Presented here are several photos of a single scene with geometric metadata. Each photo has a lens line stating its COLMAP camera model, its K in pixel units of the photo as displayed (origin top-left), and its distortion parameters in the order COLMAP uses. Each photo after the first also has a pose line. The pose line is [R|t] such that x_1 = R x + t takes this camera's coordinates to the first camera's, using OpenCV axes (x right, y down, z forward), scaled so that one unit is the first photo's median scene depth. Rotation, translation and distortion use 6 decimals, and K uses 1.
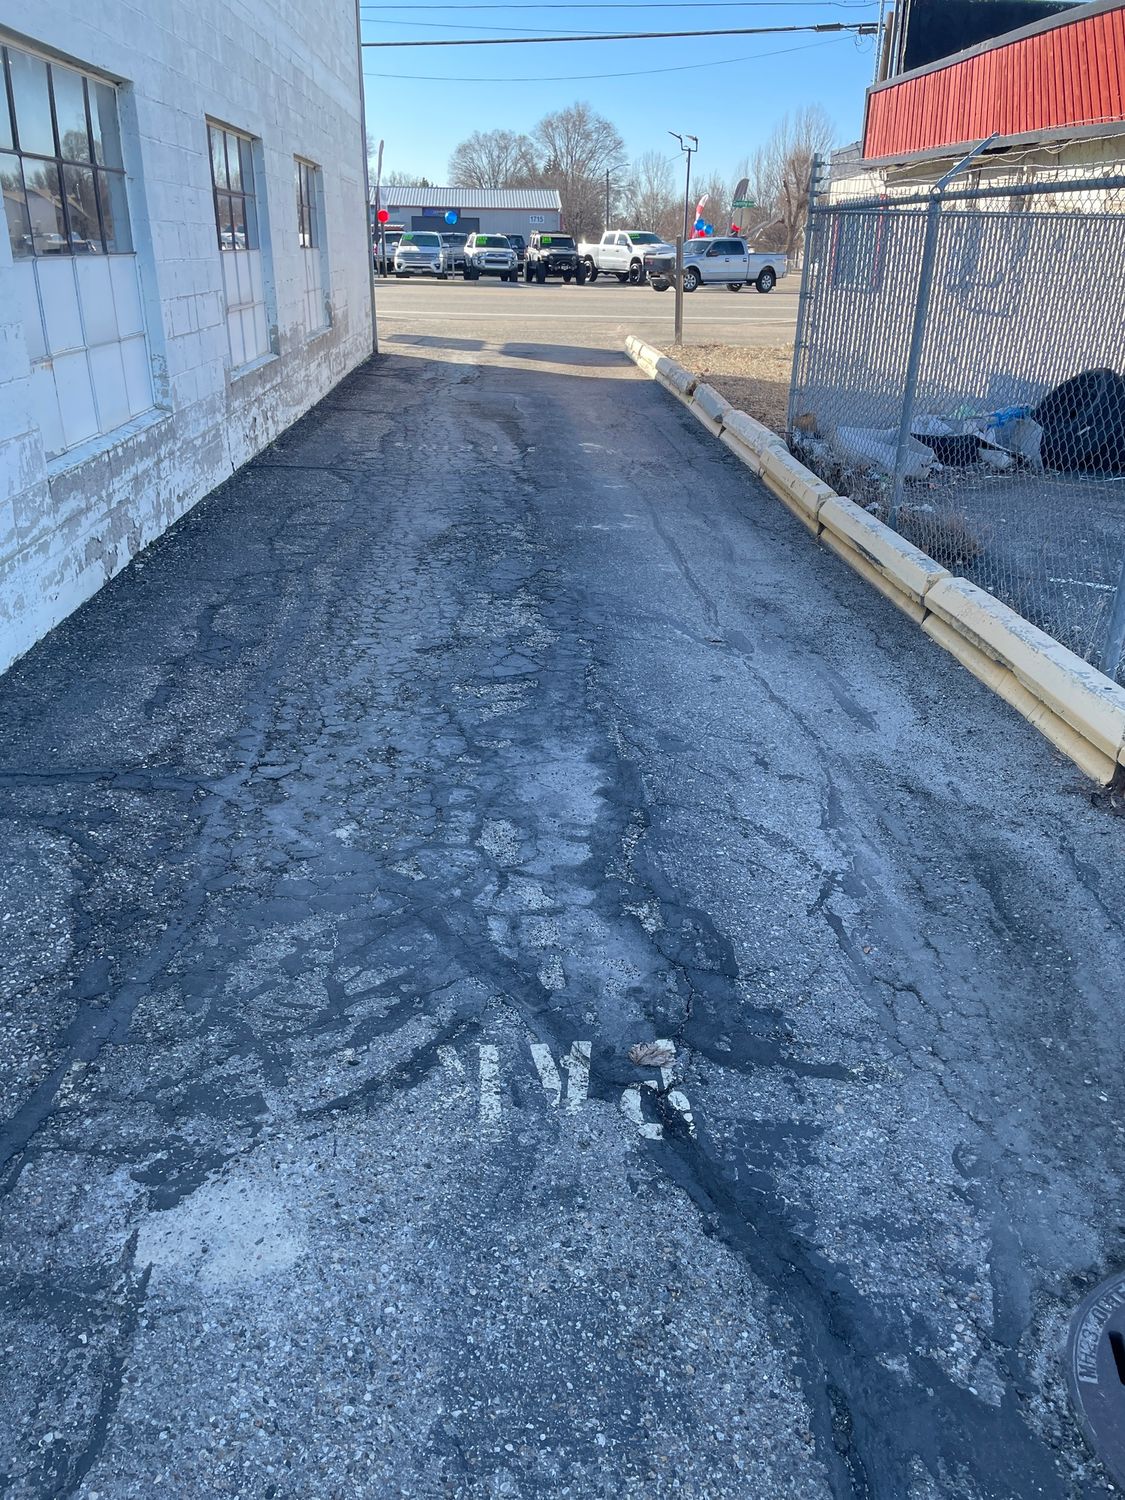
lens RADIAL K [[1123.1, 0, 562.5], [0, 1123.1, 750.0], [0, 0, 1]] dist [0.057411, -0.003889]
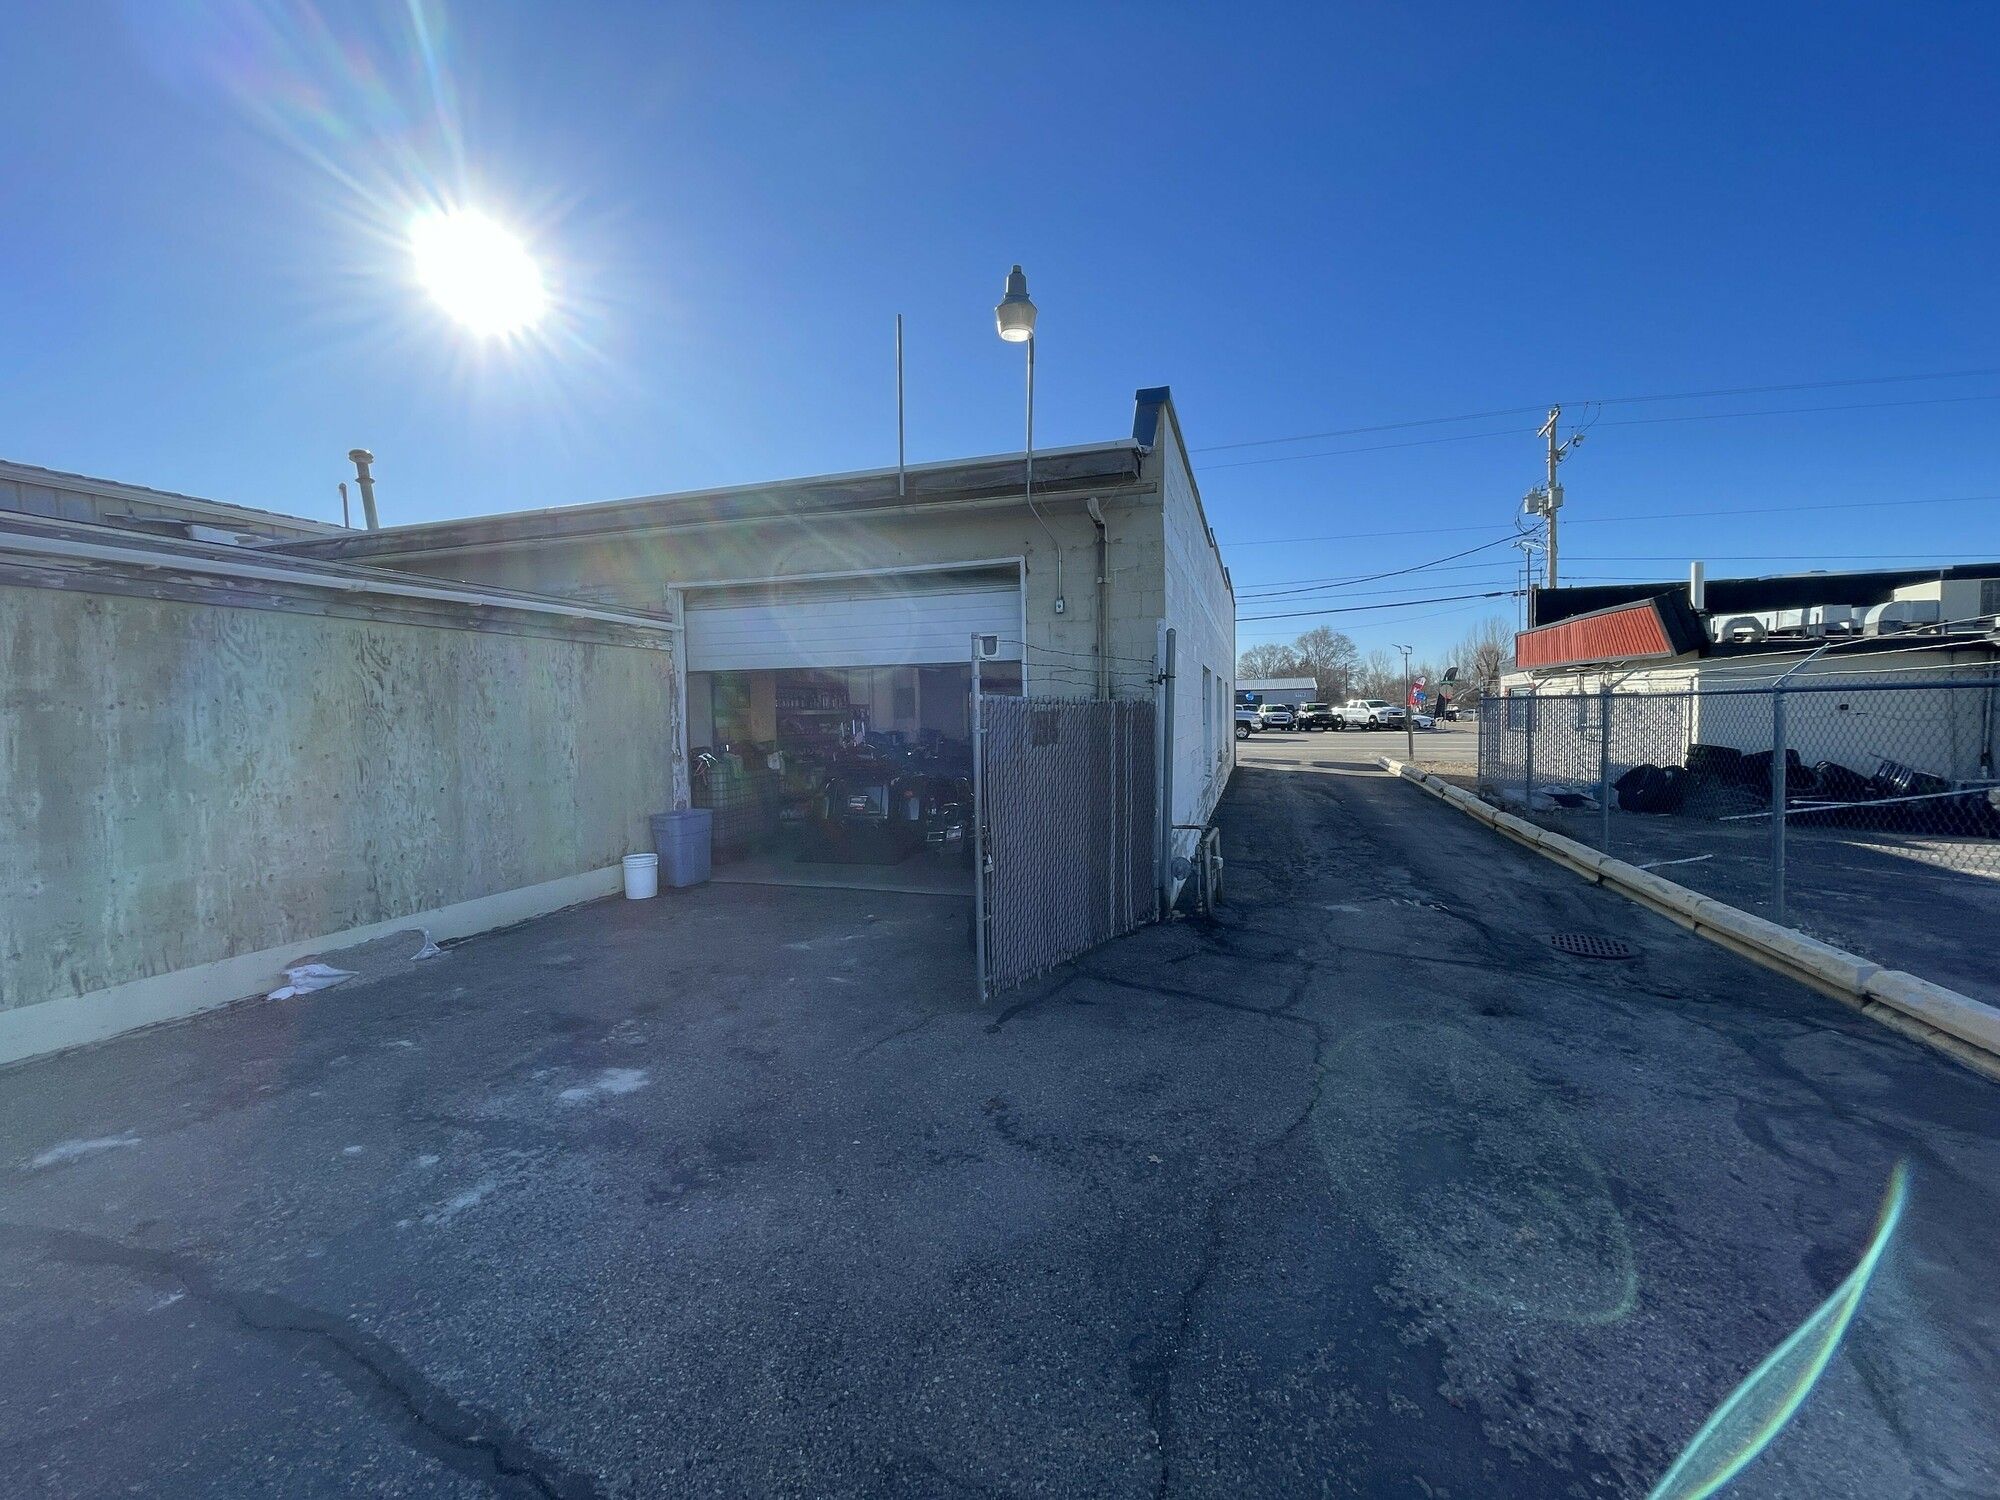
lens RADIAL K [[804.7, 0, 1000.0], [0, 804.7, 750.0], [0, 0, 1]] dist [-0.035753, -0.000070]
pose [[0.932066, -0.013102, -0.362051, -0.017738], [-0.119258, 0.932554, -0.340766, 0.048295], [0.342097, 0.360794, 0.867639, -0.115923]]
